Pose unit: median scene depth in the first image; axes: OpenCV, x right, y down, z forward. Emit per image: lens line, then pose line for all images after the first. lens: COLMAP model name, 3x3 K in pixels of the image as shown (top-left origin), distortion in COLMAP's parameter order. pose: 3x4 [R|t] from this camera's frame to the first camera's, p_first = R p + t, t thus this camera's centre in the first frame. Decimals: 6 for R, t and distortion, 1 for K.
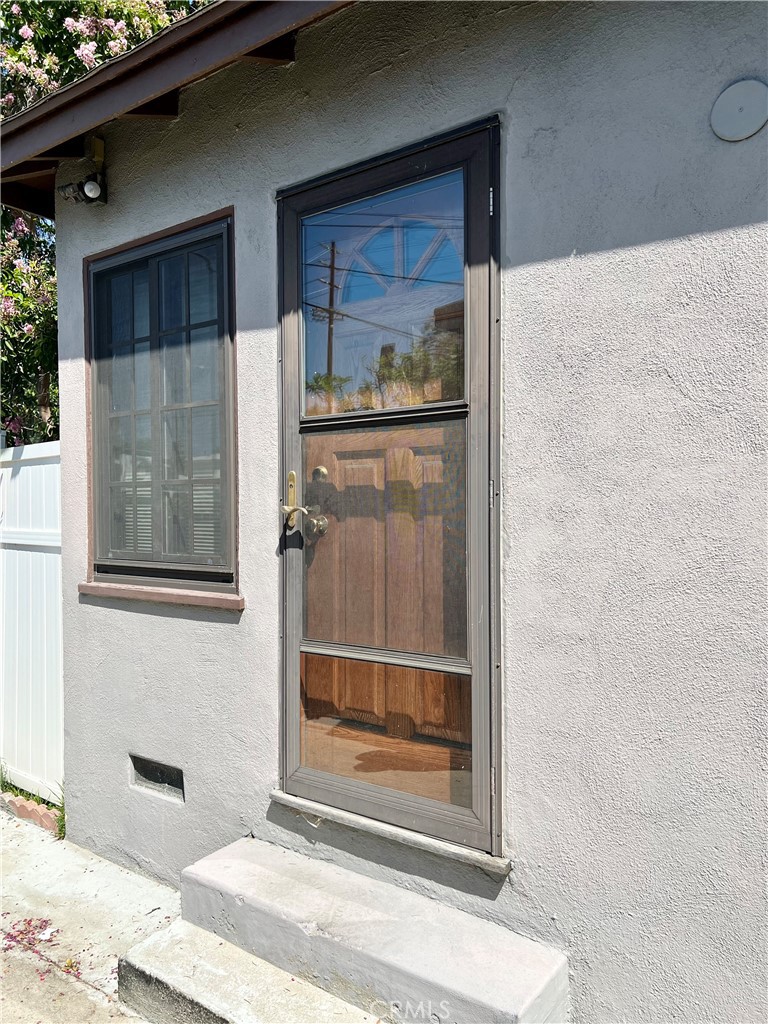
lens RADIAL K [[774.3, 0, 382.6], [0, 774.3, 517.4], [0, 0, 1]] dist [0.010239, -0.001854]
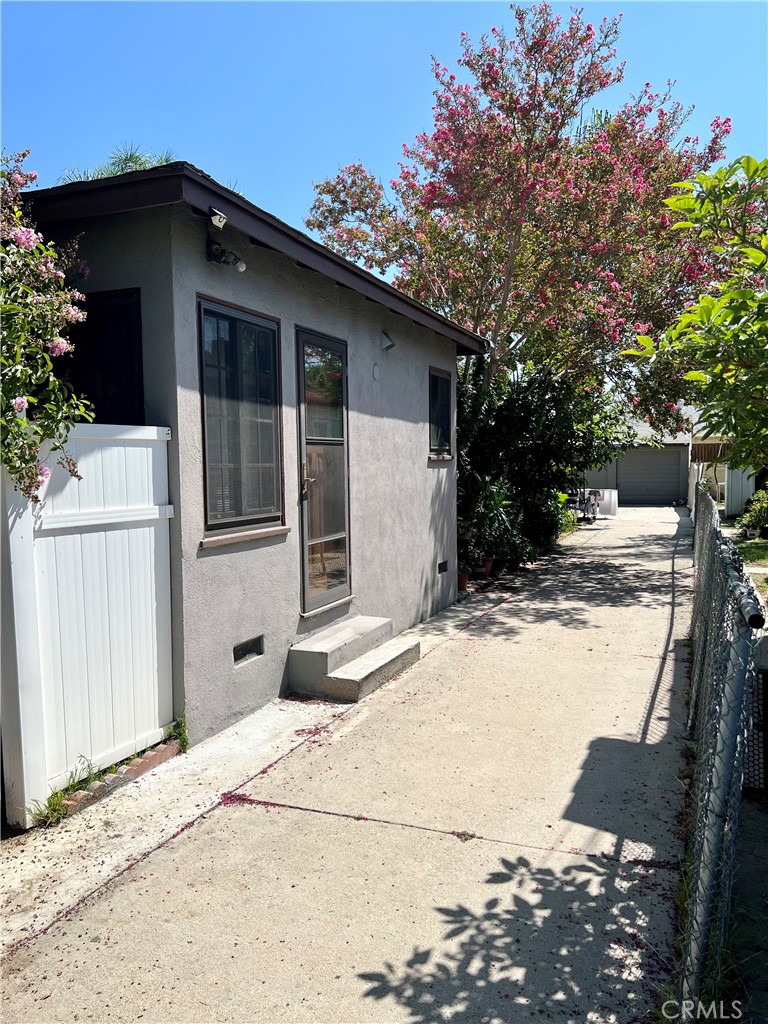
lens RADIAL K [[774.3, 0, 382.6], [0, 774.3, 517.4], [0, 0, 1]] dist [0.010239, -0.001854]
pose [[-0.255724, -0.064196, 0.964616, -2.079348], [0.017670, 0.997316, 0.071057, -0.052054], [-0.966588, 0.035216, -0.253903, 1.246001]]
